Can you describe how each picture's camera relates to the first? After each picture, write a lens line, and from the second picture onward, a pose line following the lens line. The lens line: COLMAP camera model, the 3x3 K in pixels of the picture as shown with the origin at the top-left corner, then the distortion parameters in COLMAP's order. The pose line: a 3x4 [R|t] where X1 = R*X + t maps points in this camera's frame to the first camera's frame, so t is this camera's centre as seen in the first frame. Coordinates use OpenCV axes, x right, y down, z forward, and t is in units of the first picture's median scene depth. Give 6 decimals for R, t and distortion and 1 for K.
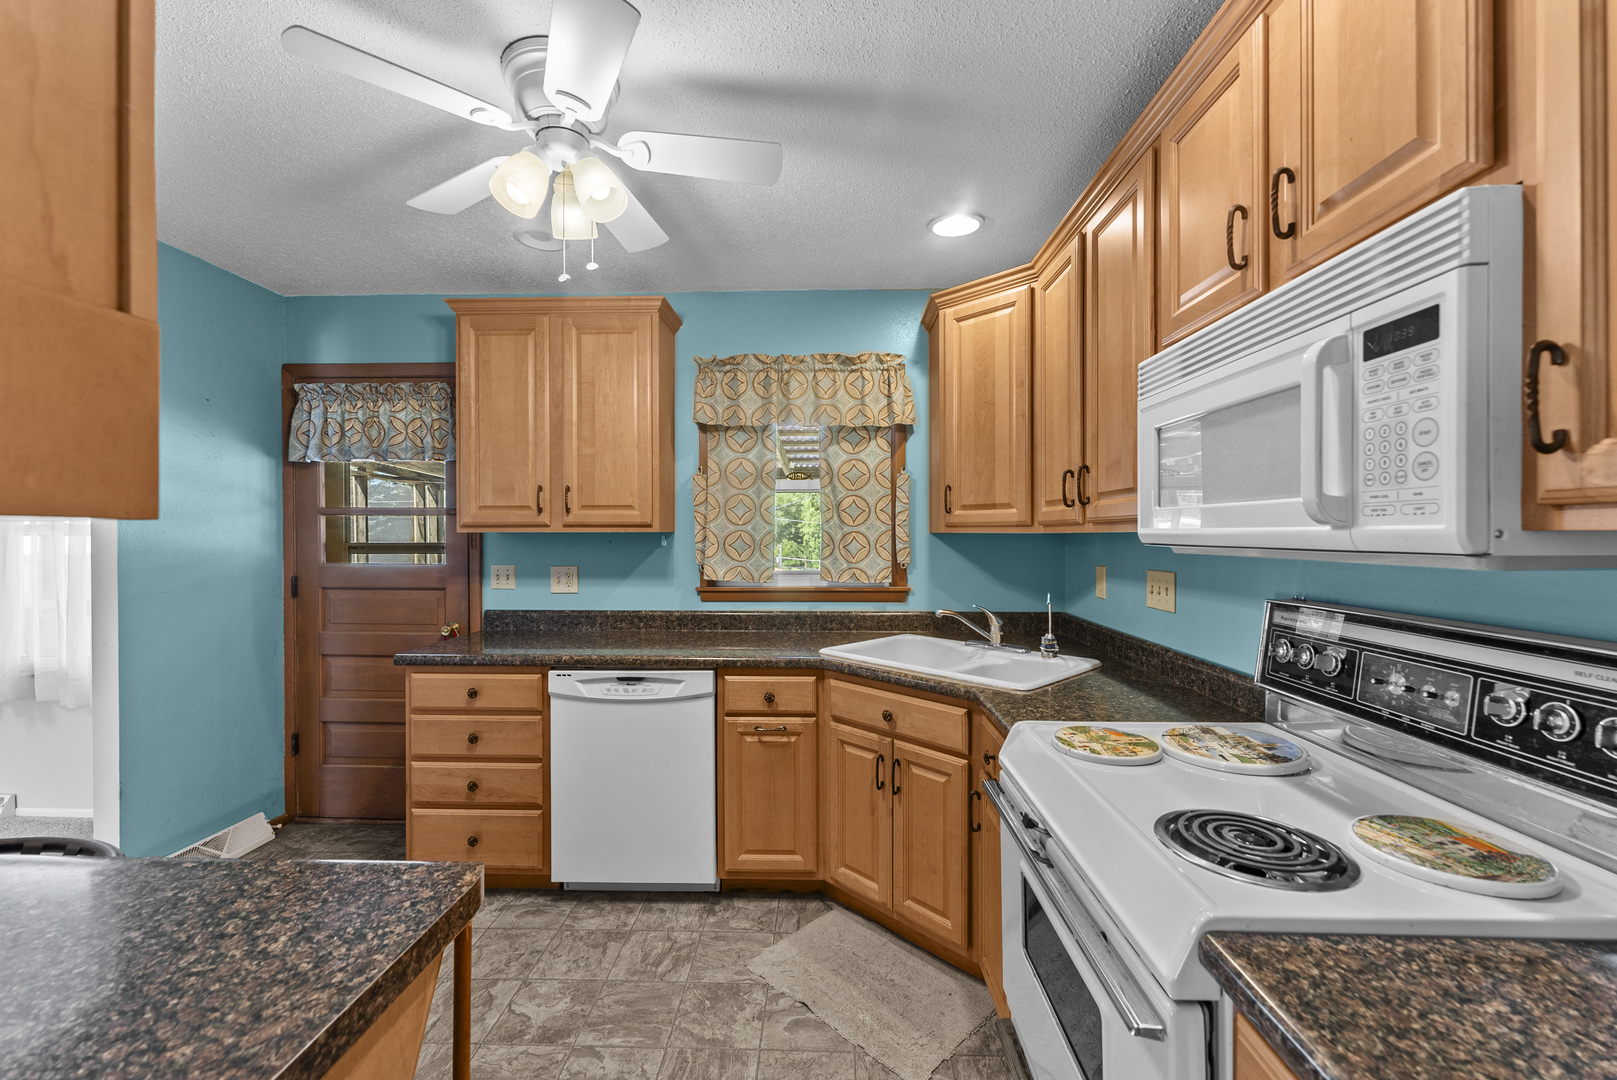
lens RADIAL K [[661.5, 0, 805.6], [0, 661.5, 537.2], [0, 0, 1]] dist [0.001297, 0.000079]
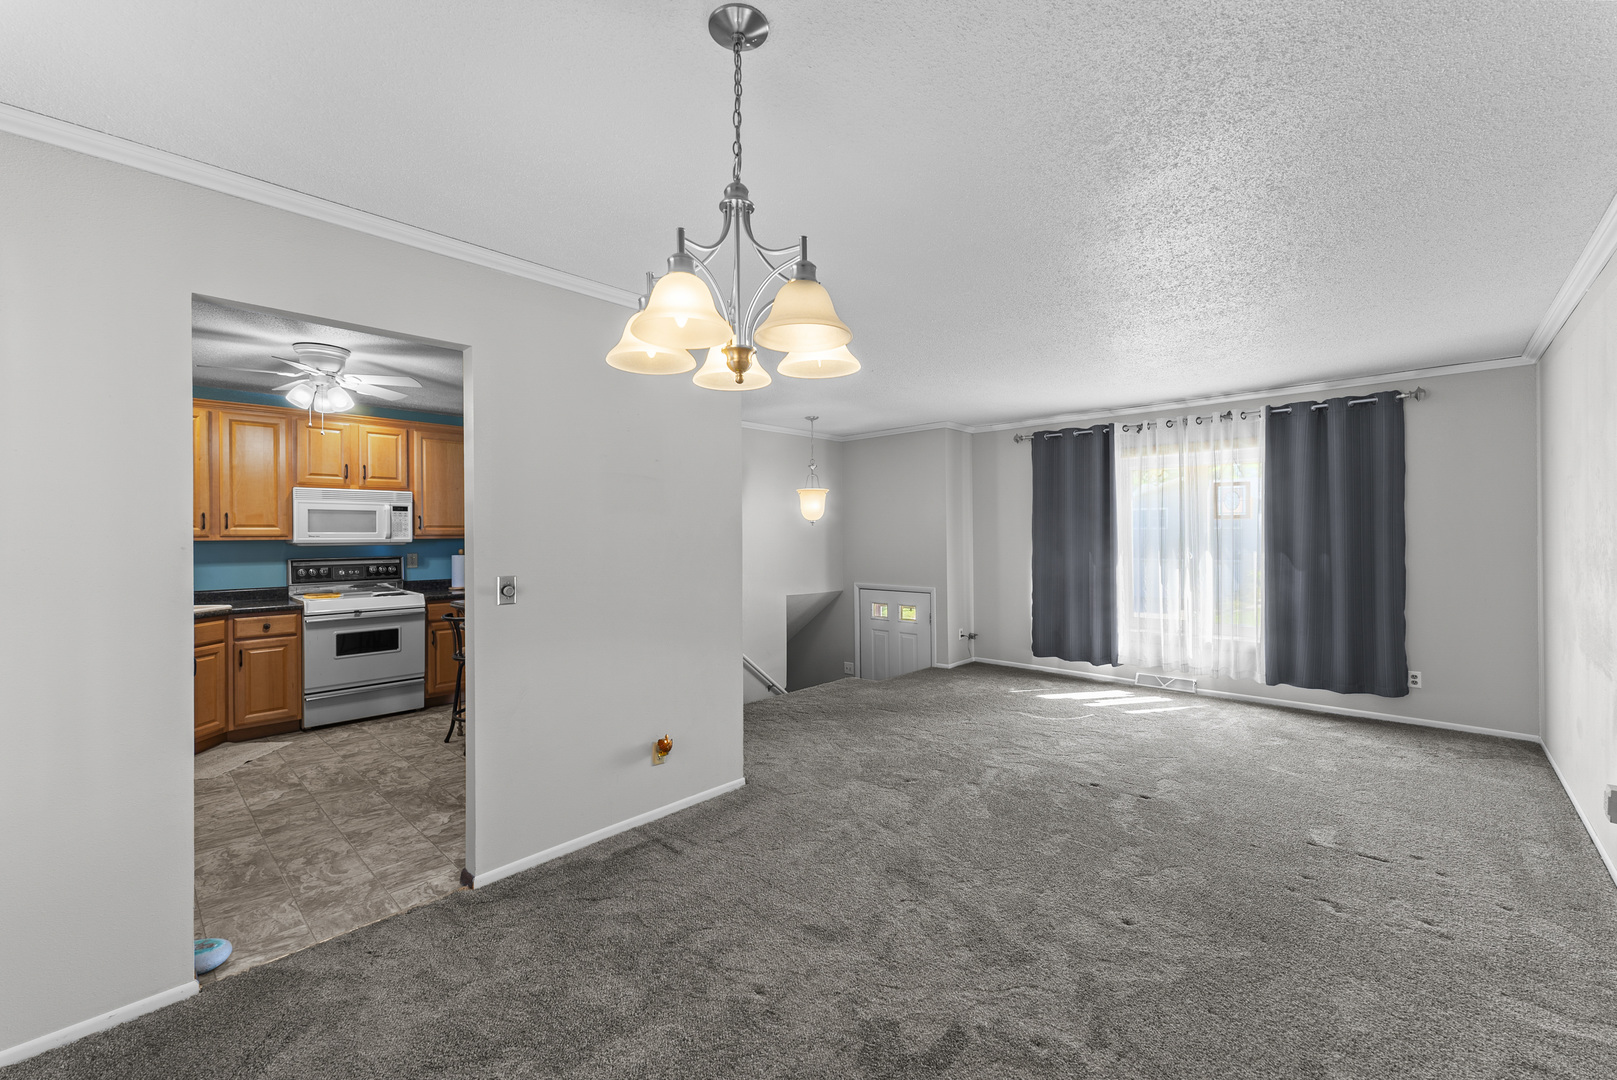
lens RADIAL K [[661.5, 0, 809.6], [0, 661.5, 532.8], [0, 0, 1]] dist [0.001297, 0.000079]
pose [[-0.747876, 0.006057, 0.663810, -2.549785], [0.009652, 0.999952, 0.001750, -0.016678], [-0.663768, 0.007716, -0.747899, 1.273194]]
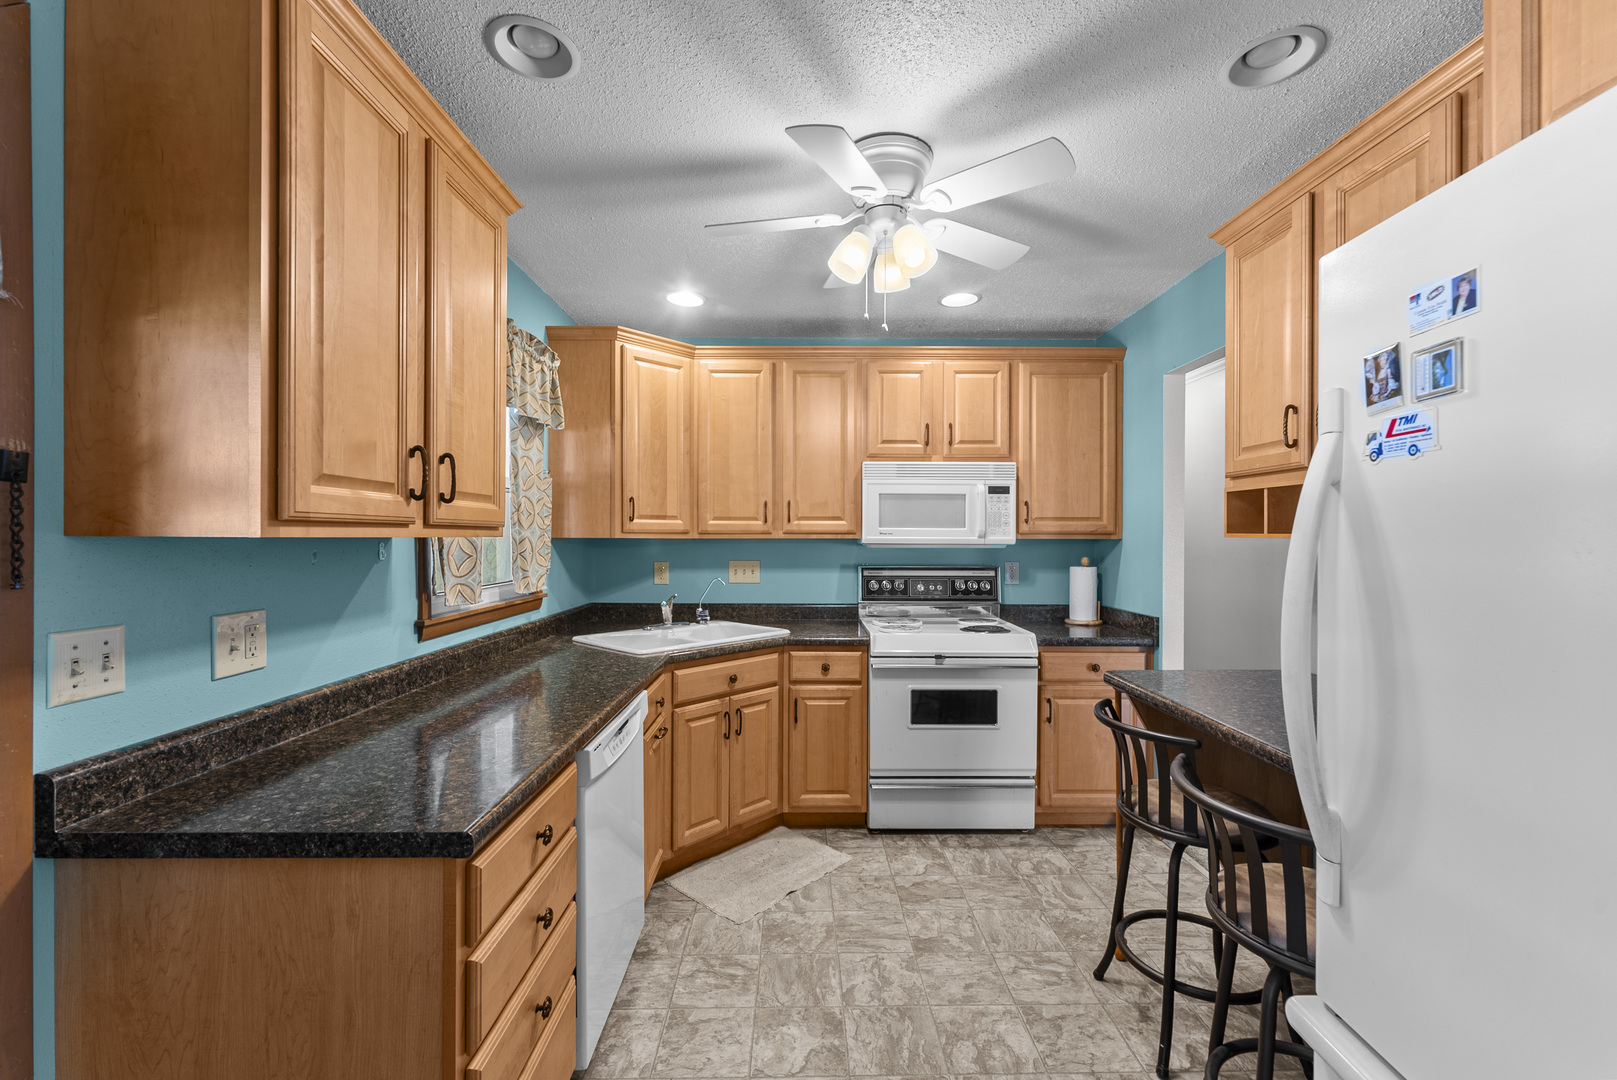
lens RADIAL K [[661.5, 0, 813.6], [0, 661.5, 542.6], [0, 0, 1]] dist [0.001297, 0.000079]
pose [[-0.055784, -0.008162, 0.998409, -1.219139], [0.002567, 0.999962, 0.008318, -0.009353], [-0.998440, 0.003027, -0.055761, 0.939379]]
